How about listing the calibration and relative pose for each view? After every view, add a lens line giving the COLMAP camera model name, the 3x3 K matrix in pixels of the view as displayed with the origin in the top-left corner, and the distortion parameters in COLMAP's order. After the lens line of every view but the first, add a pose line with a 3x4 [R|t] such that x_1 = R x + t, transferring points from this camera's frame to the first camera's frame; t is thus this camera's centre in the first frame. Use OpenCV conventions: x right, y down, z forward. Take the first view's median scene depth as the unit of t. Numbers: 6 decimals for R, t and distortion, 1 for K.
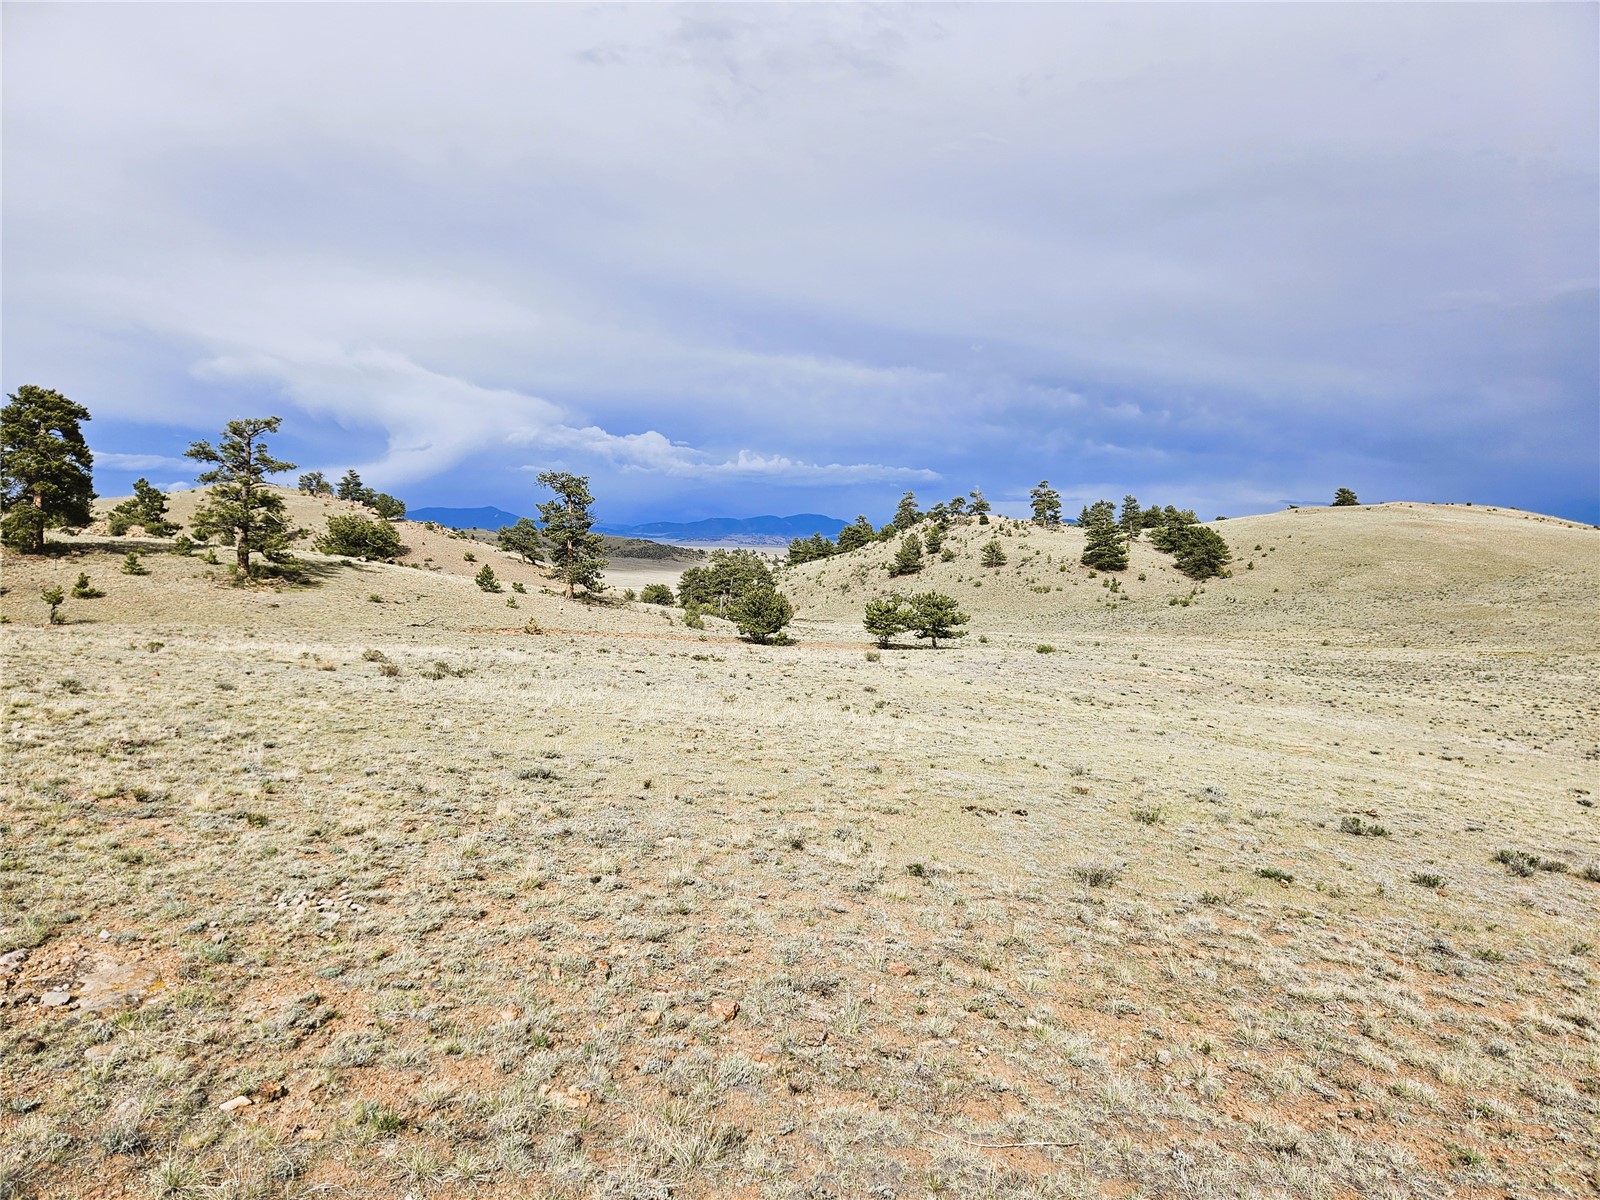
lens RADIAL K [[1052.2, 0, 786.6], [0, 1052.2, 606.2], [0, 0, 1]] dist [0.069153, -0.062273]
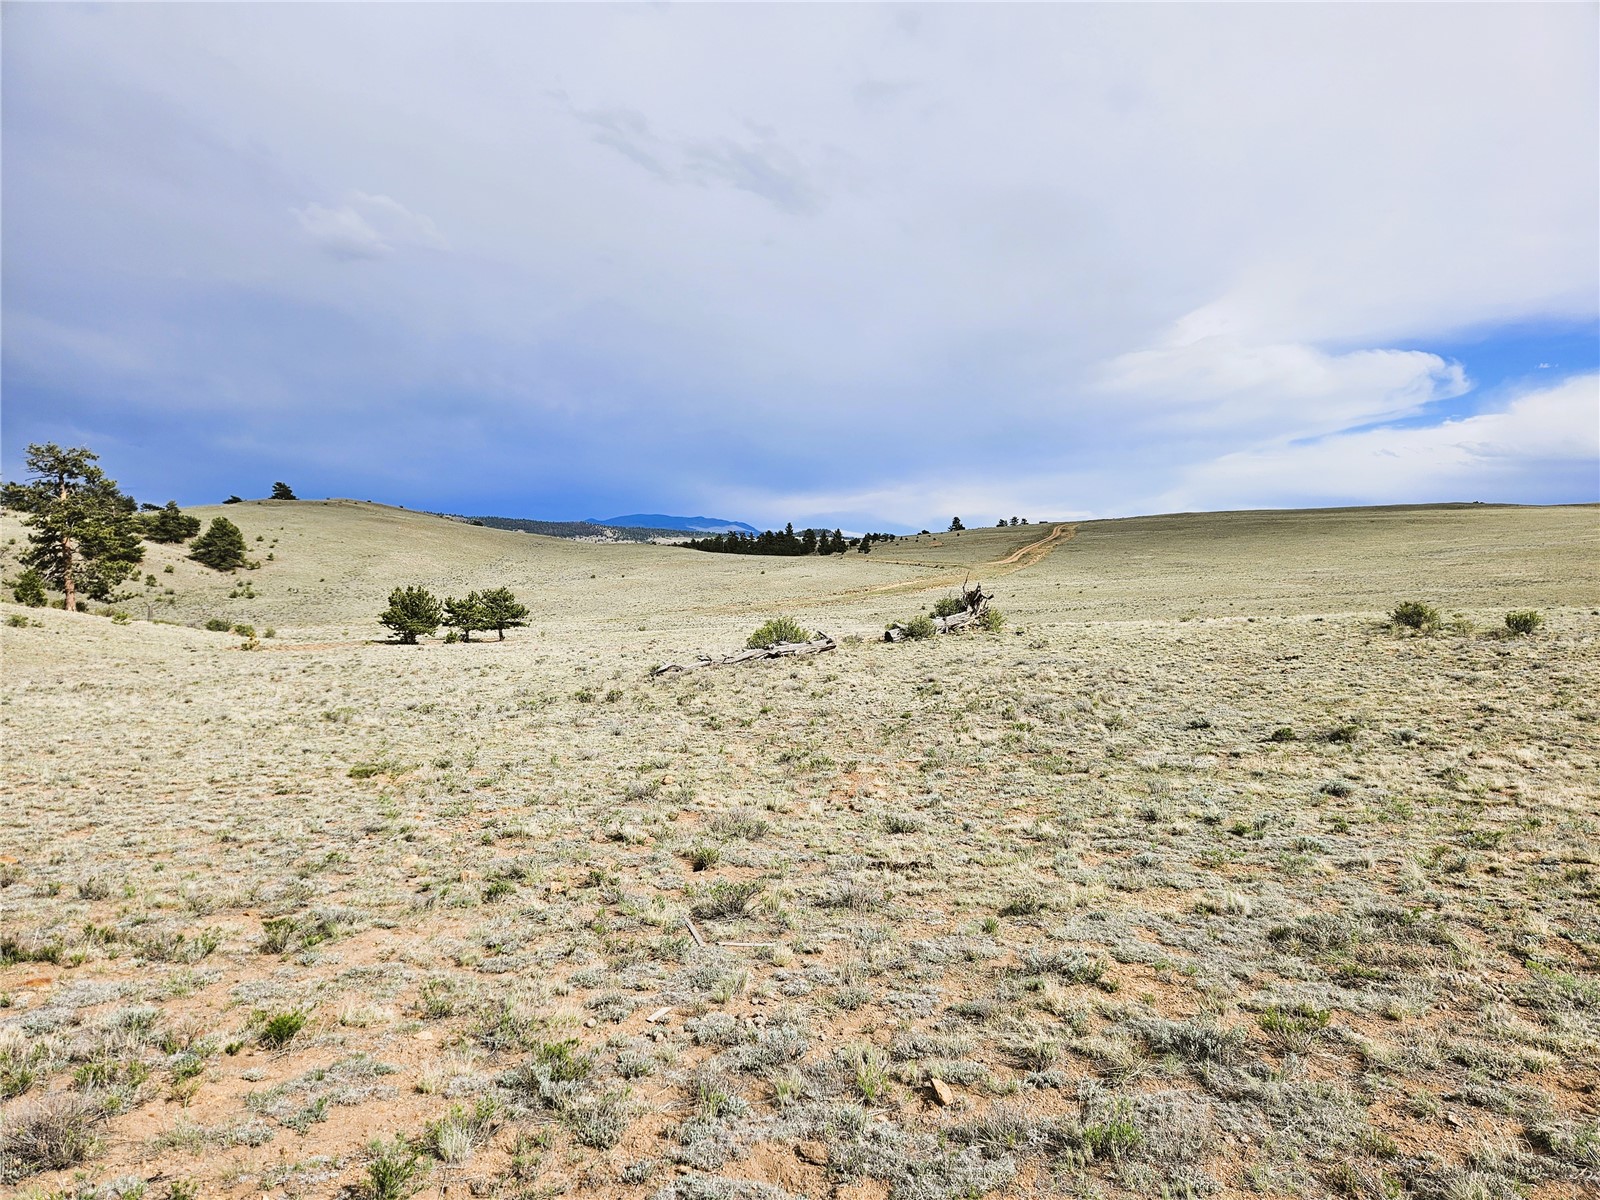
lens RADIAL K [[1078.7, 0, 784.3], [0, 1078.7, 614.4], [0, 0, 1]] dist [0.070012, -0.074751]
pose [[0.473987, -0.053736, 0.878890, -0.650594], [0.037091, 0.998469, 0.041044, -0.018306], [-0.879750, 0.013144, 0.475255, 0.161782]]
